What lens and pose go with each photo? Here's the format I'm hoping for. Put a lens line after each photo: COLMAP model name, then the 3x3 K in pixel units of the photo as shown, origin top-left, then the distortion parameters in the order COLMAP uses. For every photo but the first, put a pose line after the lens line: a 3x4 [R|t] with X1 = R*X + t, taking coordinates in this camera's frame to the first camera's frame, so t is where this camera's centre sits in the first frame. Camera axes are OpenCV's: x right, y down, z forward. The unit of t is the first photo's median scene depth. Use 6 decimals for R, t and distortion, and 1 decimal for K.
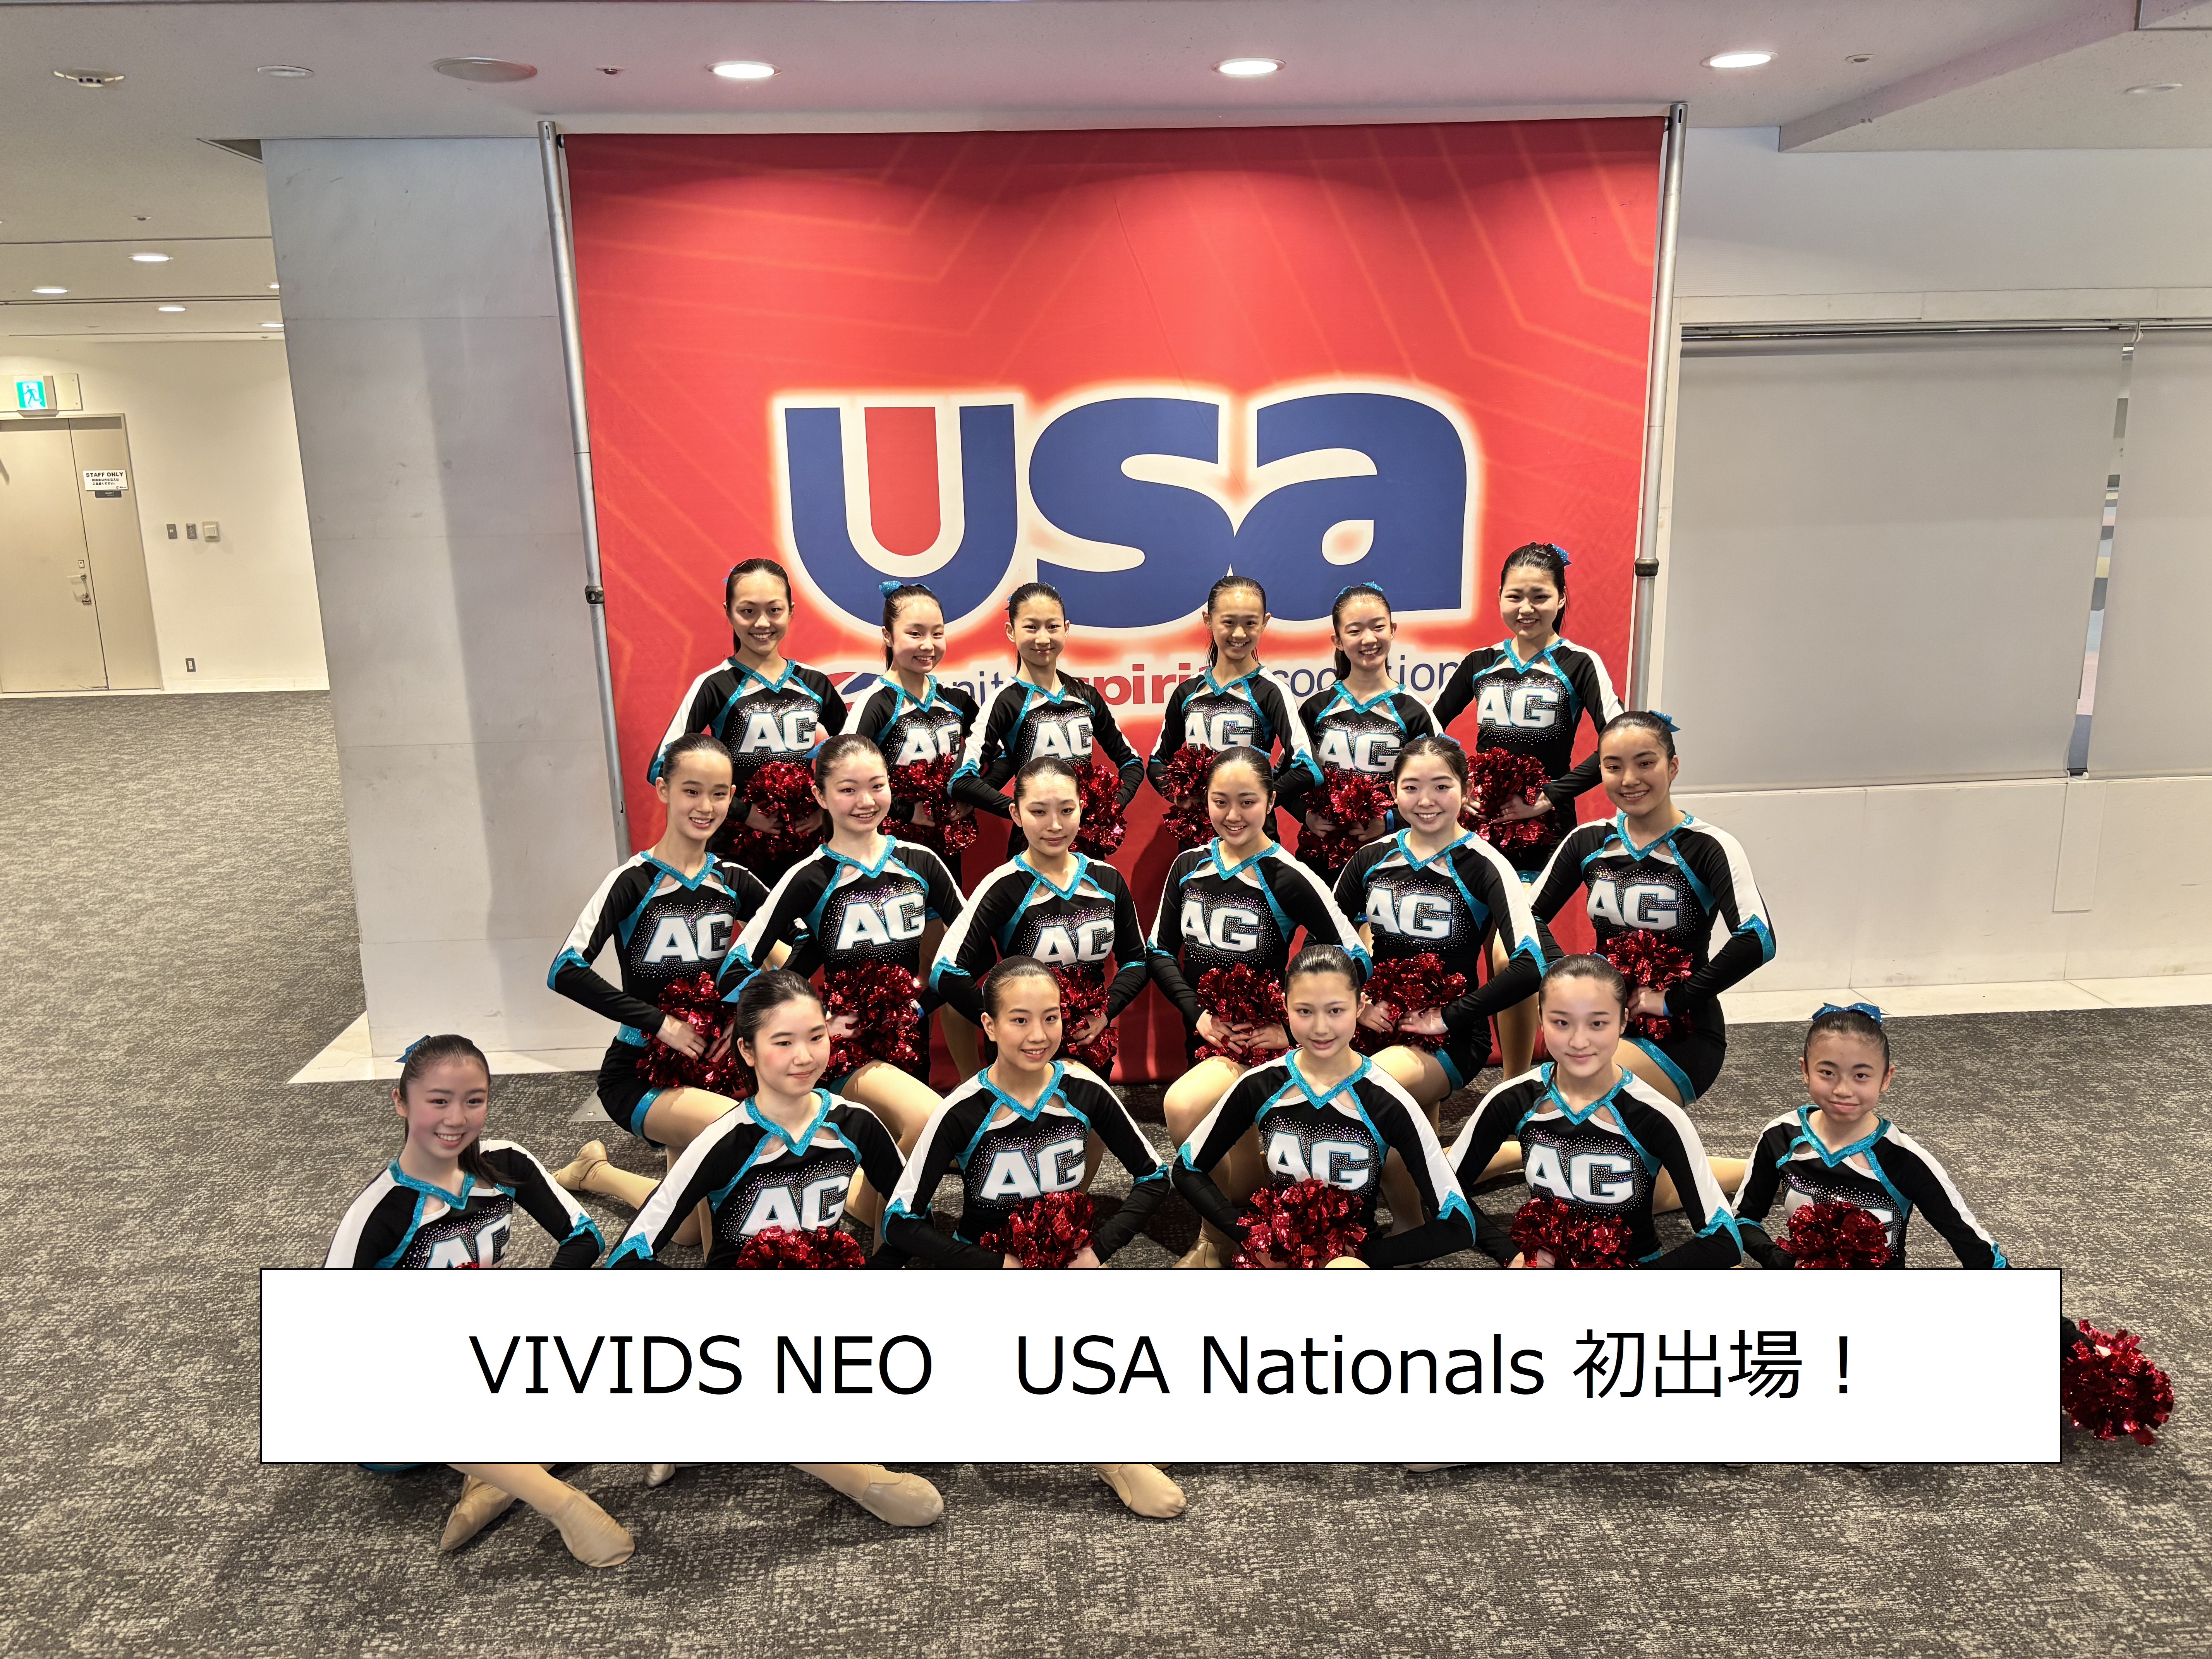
lens RADIAL K [[1677.1, 0, 1088.4], [0, 1677.1, 820.4], [0, 0, 1]] dist [0.030750, -0.034952]
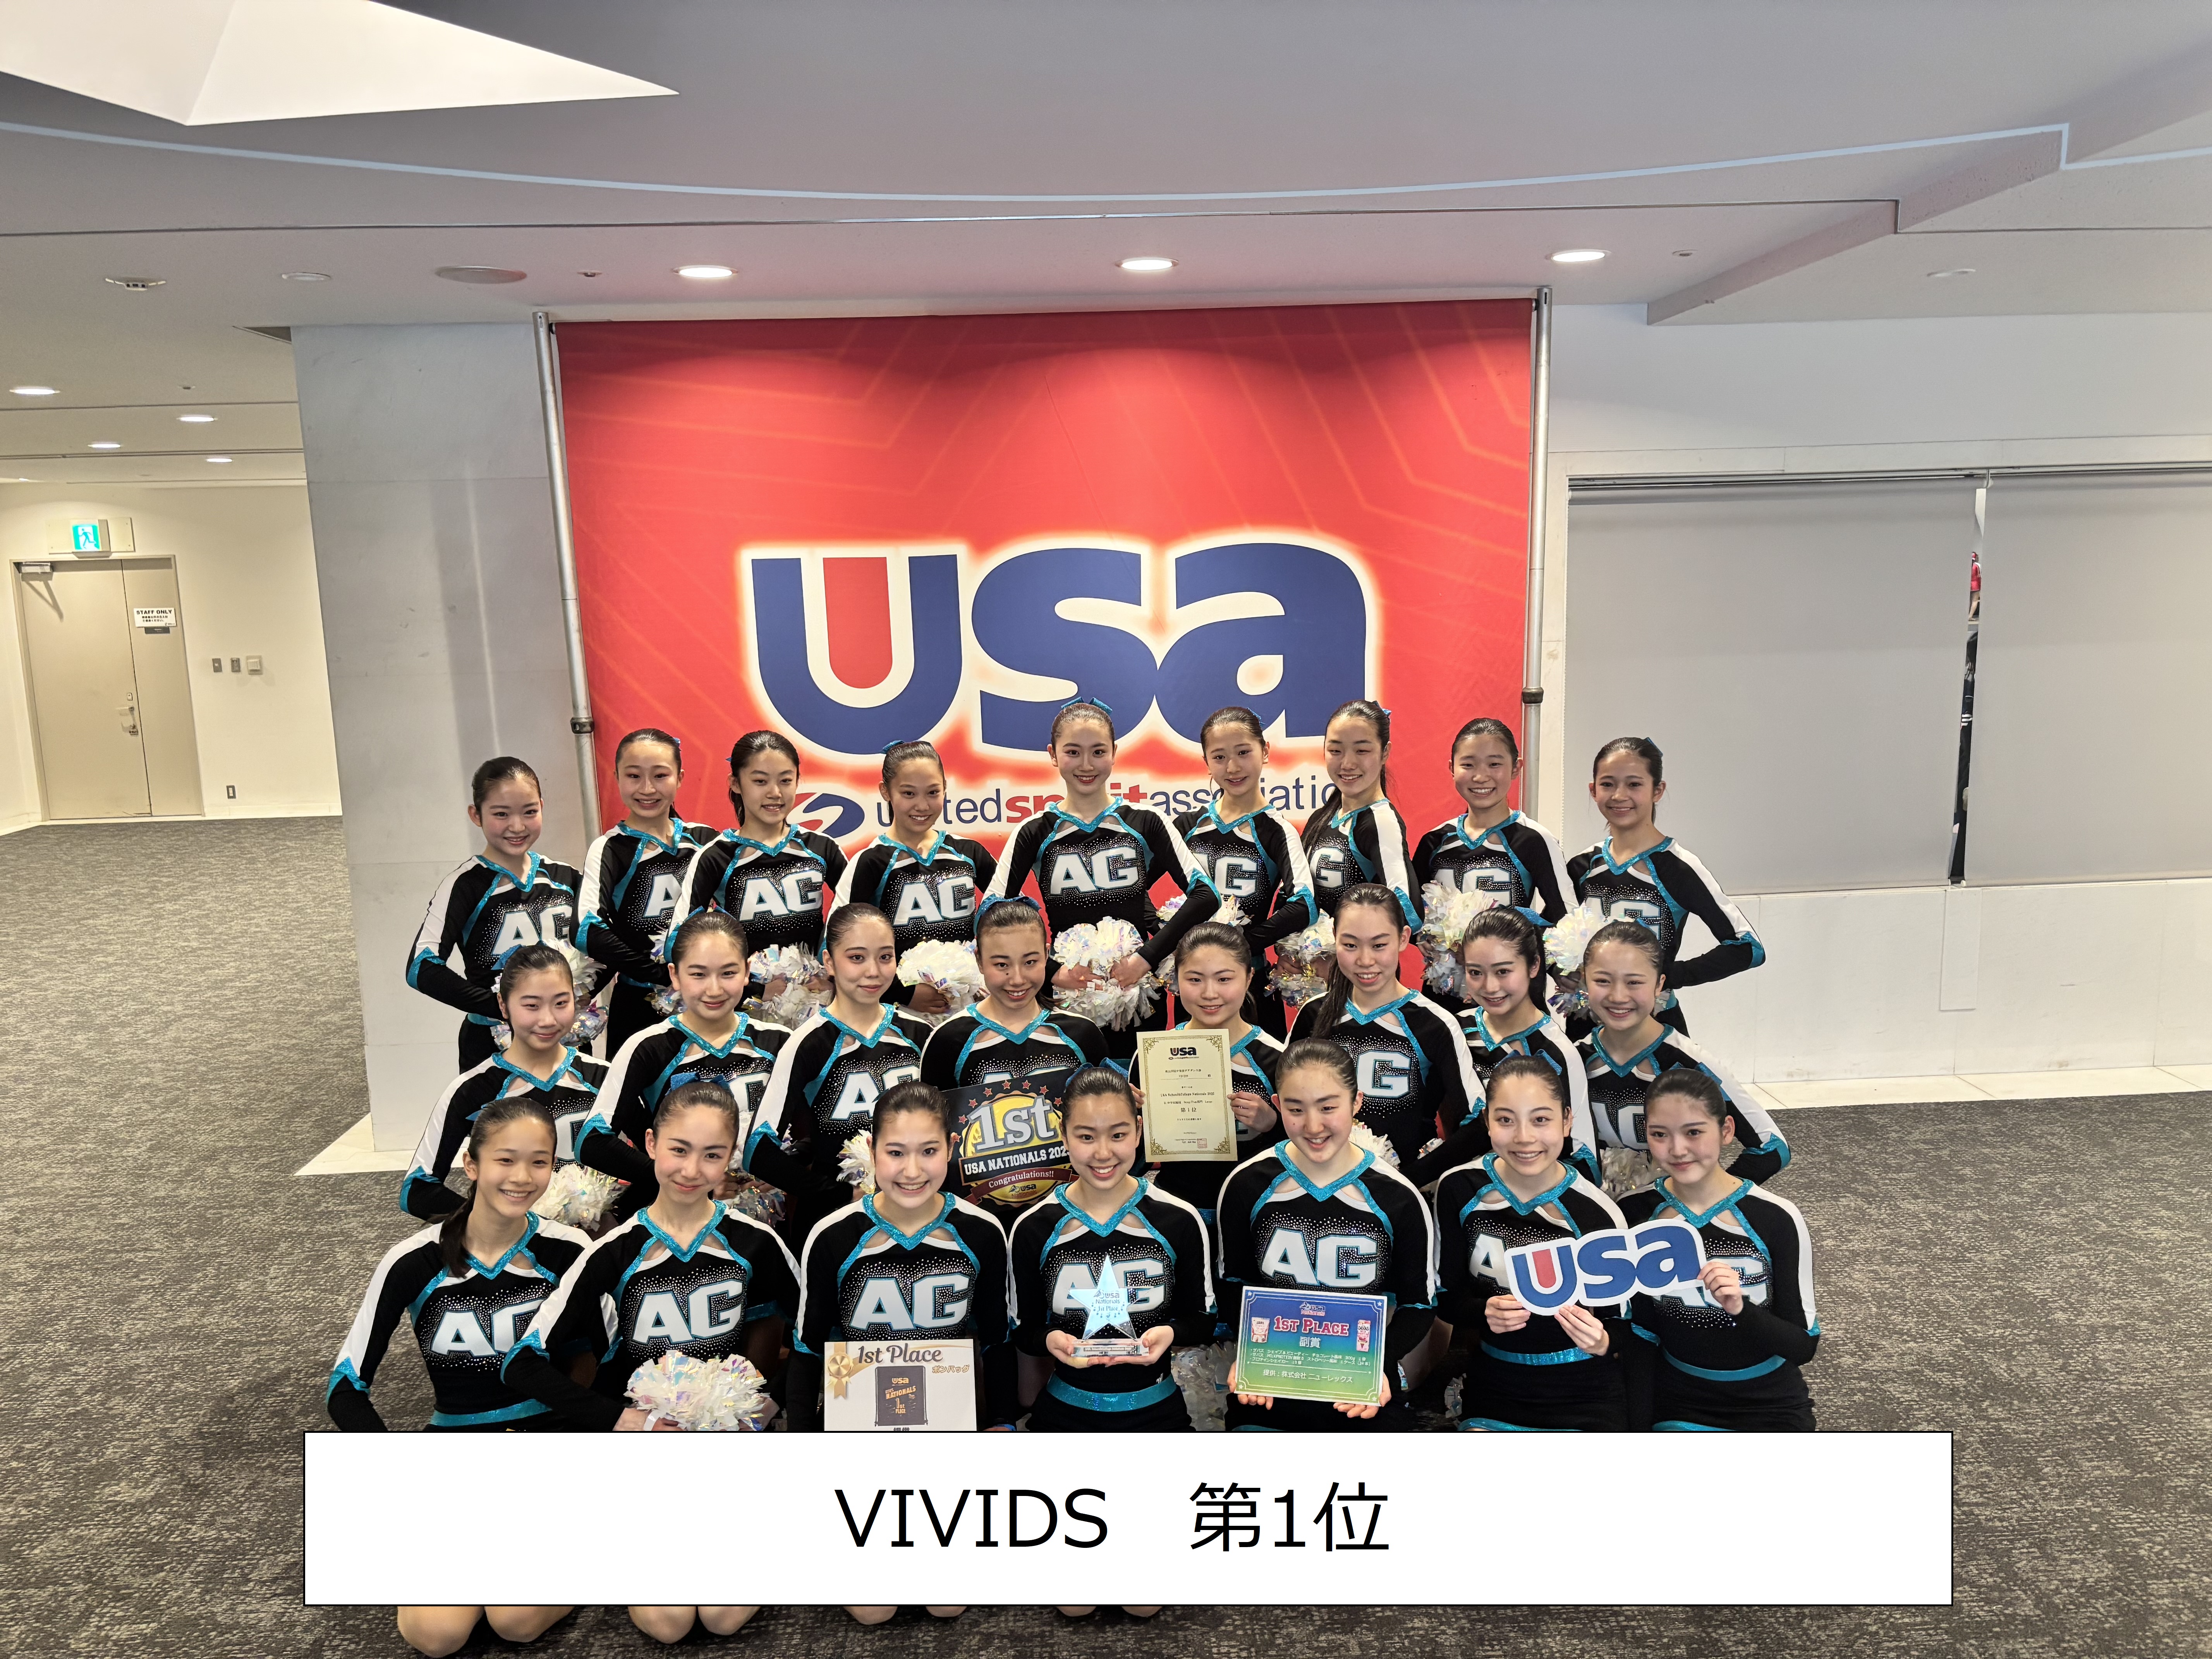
lens RADIAL K [[1677.1, 0, 1117.5], [0, 1677.1, 841.4], [0, 0, 1]] dist [0.030750, -0.034952]
pose [[0.999950, -0.005690, -0.008222, 0.069940], [0.005191, 0.998215, -0.059499, 0.009564], [0.008546, 0.059453, 0.998195, -0.098937]]
